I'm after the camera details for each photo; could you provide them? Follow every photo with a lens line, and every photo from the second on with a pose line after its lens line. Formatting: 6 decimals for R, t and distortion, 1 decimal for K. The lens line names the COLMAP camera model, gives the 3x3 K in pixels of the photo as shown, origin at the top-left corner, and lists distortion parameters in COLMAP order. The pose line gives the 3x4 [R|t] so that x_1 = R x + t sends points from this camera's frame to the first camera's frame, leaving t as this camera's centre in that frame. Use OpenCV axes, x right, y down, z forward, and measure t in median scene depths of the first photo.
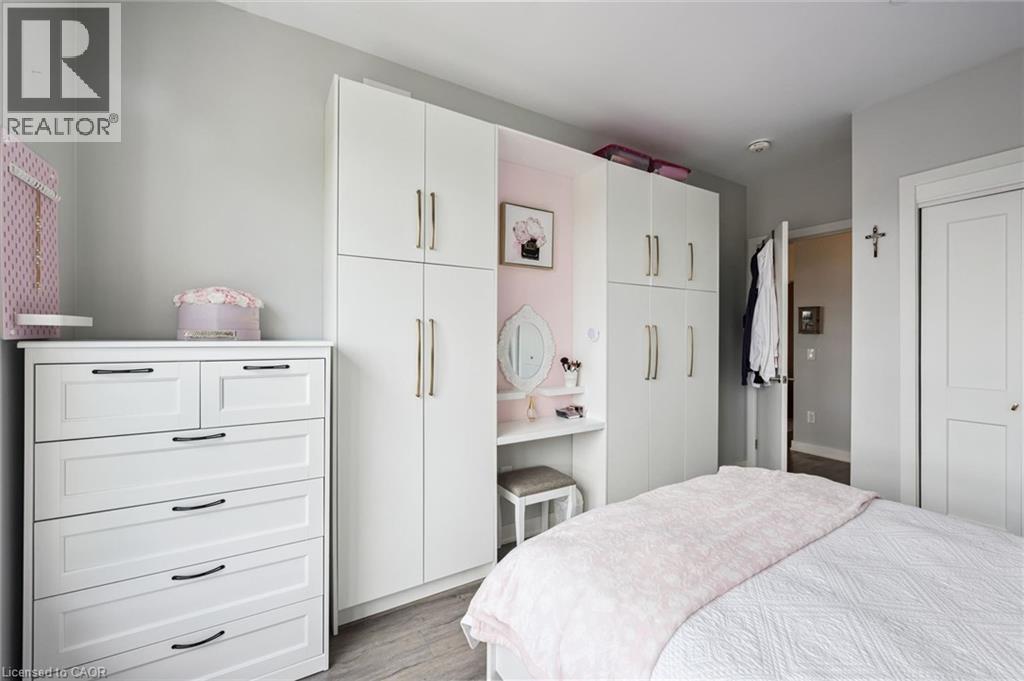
lens RADIAL K [[411.7, 0, 513.8], [0, 411.7, 341.8], [0, 0, 1]] dist [-0.002823, -0.000090]
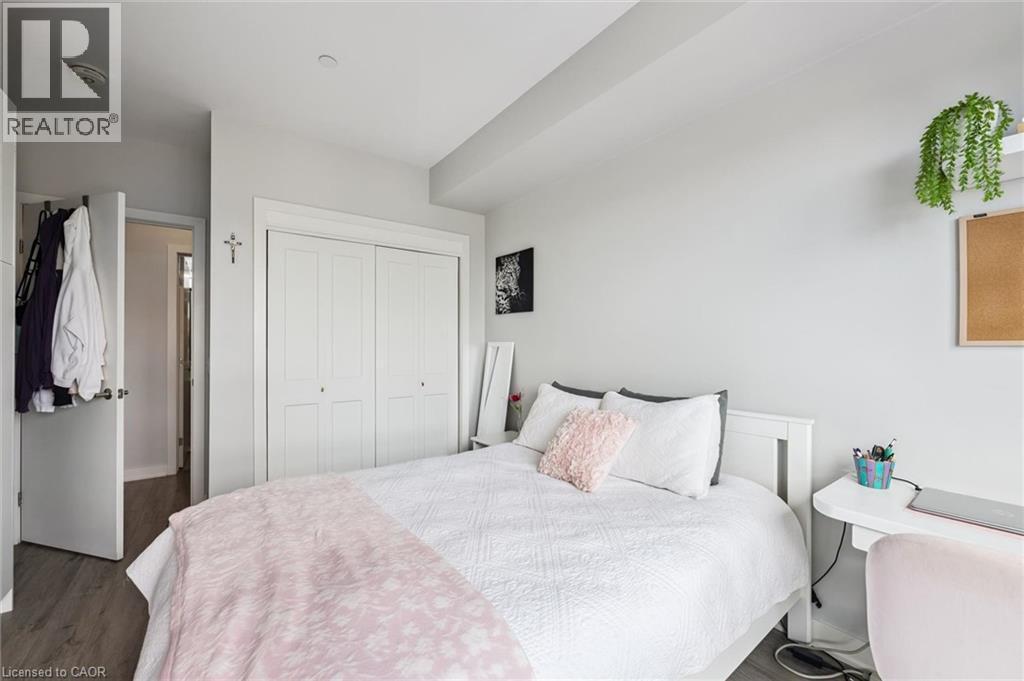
lens RADIAL K [[411.7, 0, 513.8], [0, 411.7, 341.8], [0, 0, 1]] dist [-0.002823, -0.000090]
pose [[-0.080448, 0.000492, 0.996759, -0.246965], [0.011088, 0.999938, 0.000401, 0.001160], [-0.996697, 0.011084, -0.080449, 0.420324]]
